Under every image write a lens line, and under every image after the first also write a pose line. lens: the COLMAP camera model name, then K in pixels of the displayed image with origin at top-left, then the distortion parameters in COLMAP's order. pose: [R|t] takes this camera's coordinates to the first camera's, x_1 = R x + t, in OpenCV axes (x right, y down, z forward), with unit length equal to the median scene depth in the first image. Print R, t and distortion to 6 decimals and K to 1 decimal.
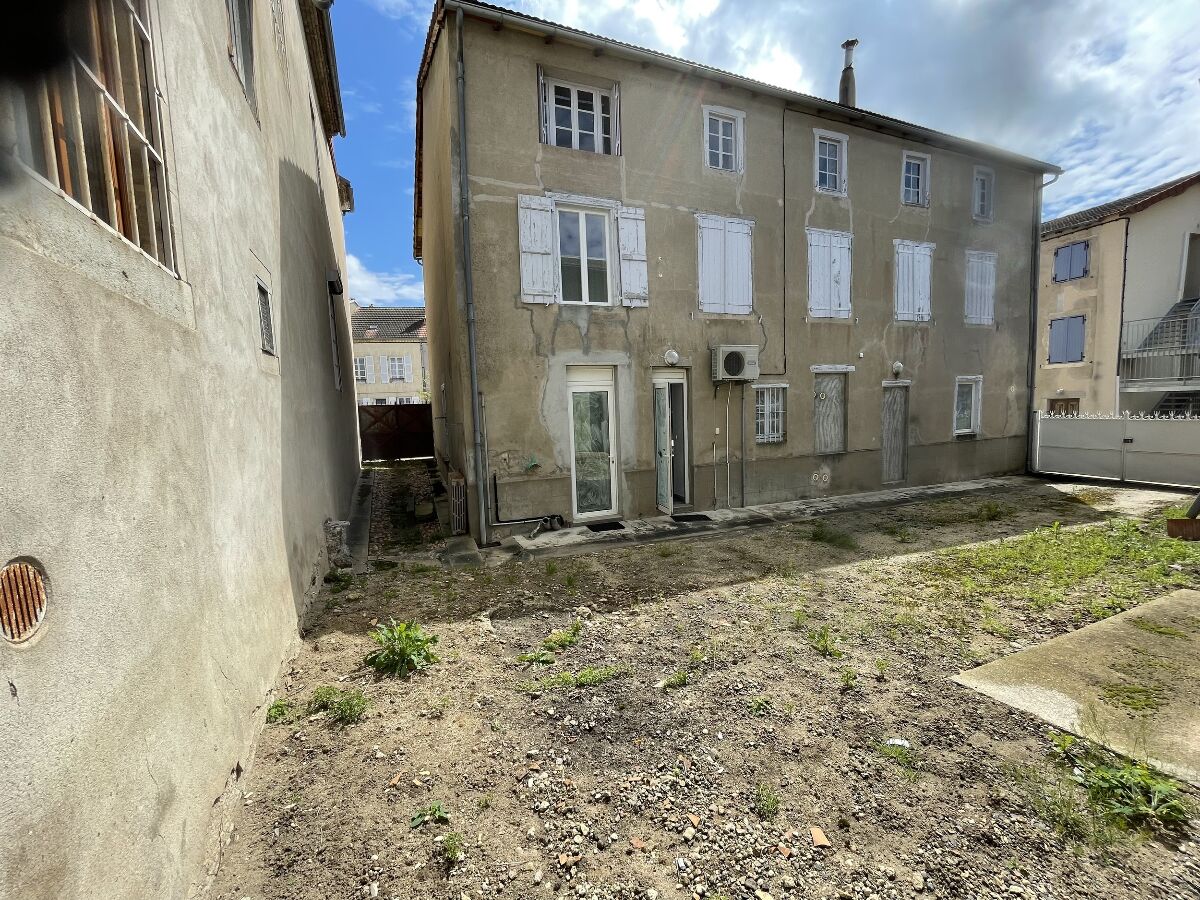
lens RADIAL K [[486.8, 0, 596.9], [0, 486.8, 450.2], [0, 0, 1]] dist [-0.001164, -0.000417]
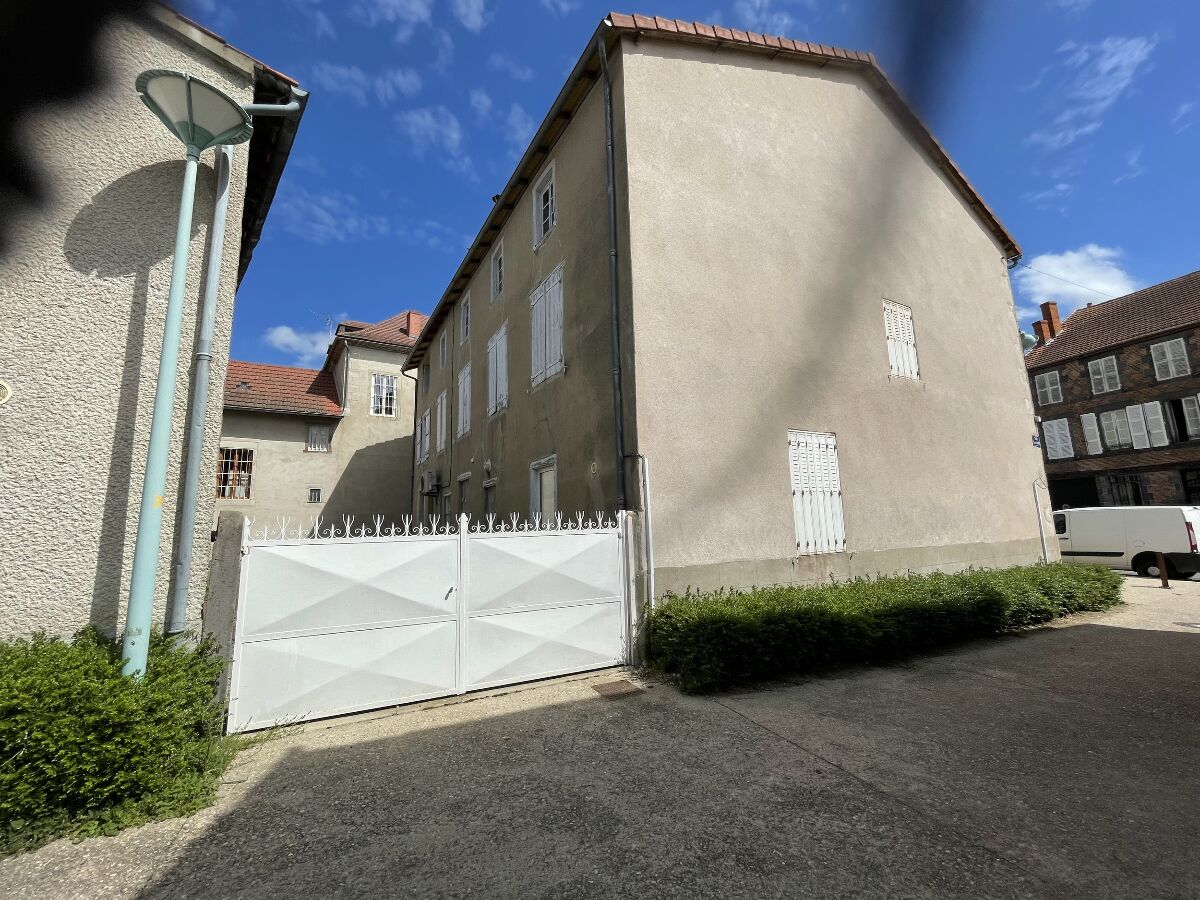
lens RADIAL K [[486.8, 0, 596.9], [0, 486.8, 450.2], [0, 0, 1]] dist [-0.001164, -0.000417]
pose [[0.158004, -0.131204, -0.978683, 1.859687], [-0.067470, 0.987382, -0.143263, -0.096908], [0.985131, 0.088668, 0.147158, 1.270539]]
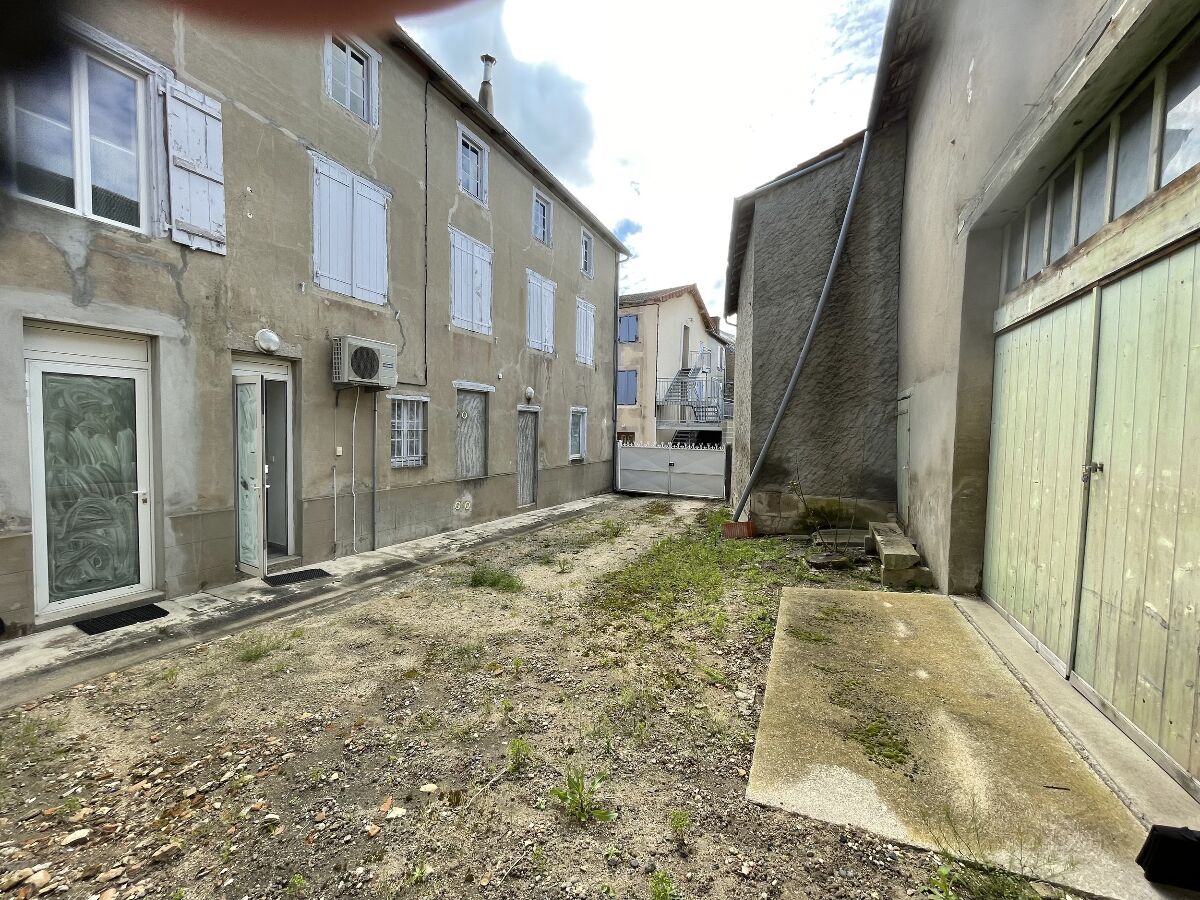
lens RADIAL K [[486.8, 0, 596.9], [0, 486.8, 450.2], [0, 0, 1]] dist [-0.001164, -0.000417]
pose [[0.727409, 0.018971, 0.685942, 0.025080], [0.016824, 0.998824, -0.045466, -0.000824], [-0.685998, 0.044612, 0.726234, 0.196228]]
